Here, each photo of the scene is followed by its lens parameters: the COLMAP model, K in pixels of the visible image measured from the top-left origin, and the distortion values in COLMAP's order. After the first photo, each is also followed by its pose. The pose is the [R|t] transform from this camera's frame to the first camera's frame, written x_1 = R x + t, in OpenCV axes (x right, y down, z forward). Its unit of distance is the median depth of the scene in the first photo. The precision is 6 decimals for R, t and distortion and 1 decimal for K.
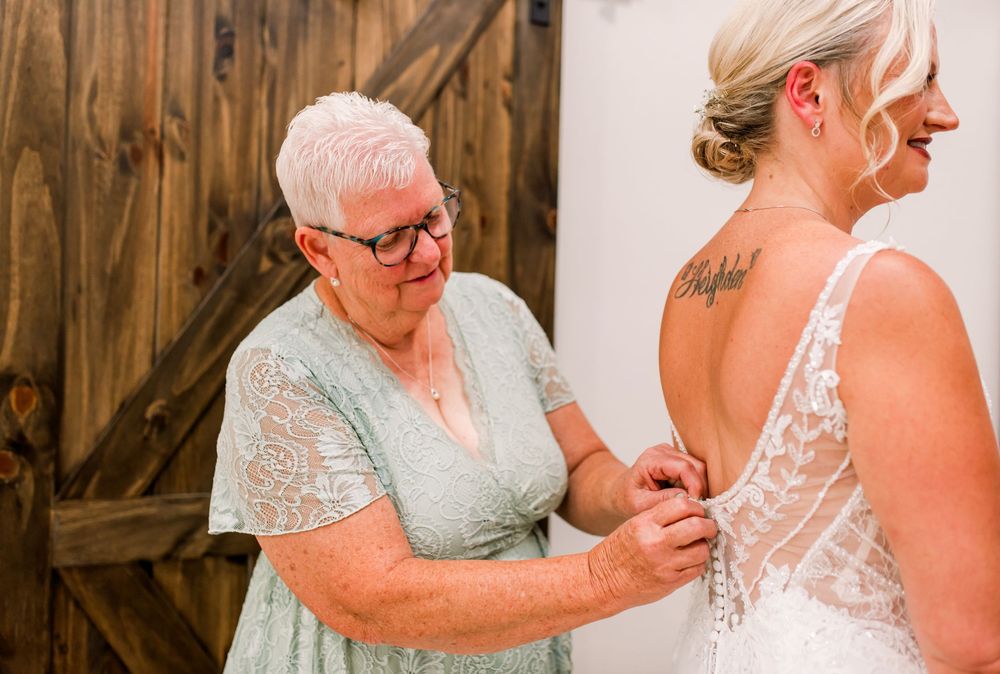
lens RADIAL K [[1020.9, 0, 500.0], [0, 1020.9, 337.0], [0, 0, 1]] dist [0.050031, -0.016016]
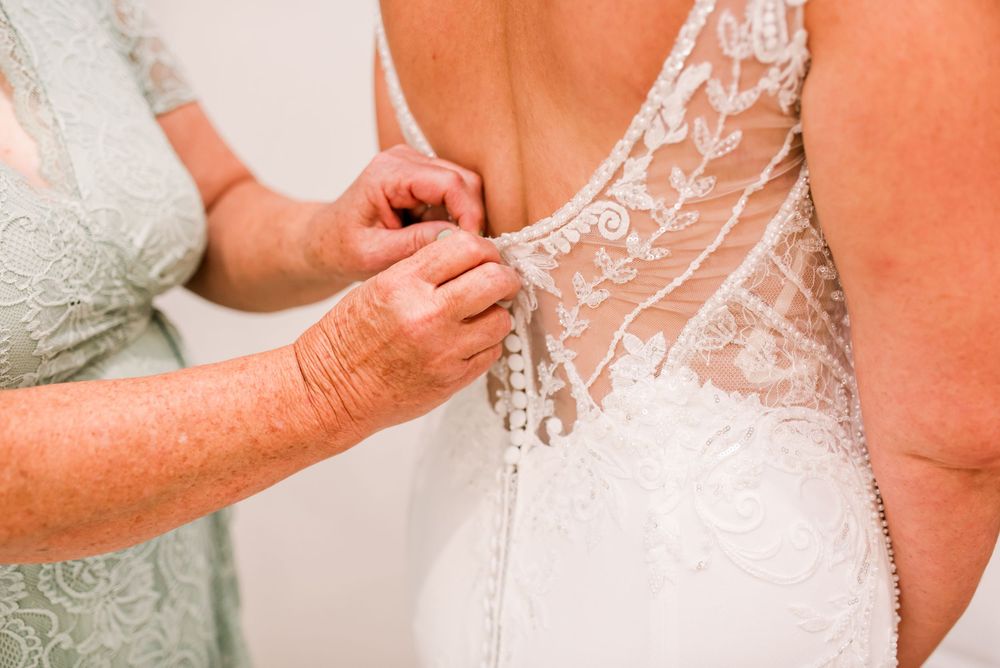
lens RADIAL K [[937.8, 0, 500.0], [0, 937.8, 334.0], [0, 0, 1]] dist [-0.052381, 0.118308]
pose [[0.887070, -0.102223, 0.450175, -0.043913], [-0.007844, 0.971696, 0.236103, 0.092143], [-0.461568, -0.212971, 0.861161, 0.557073]]
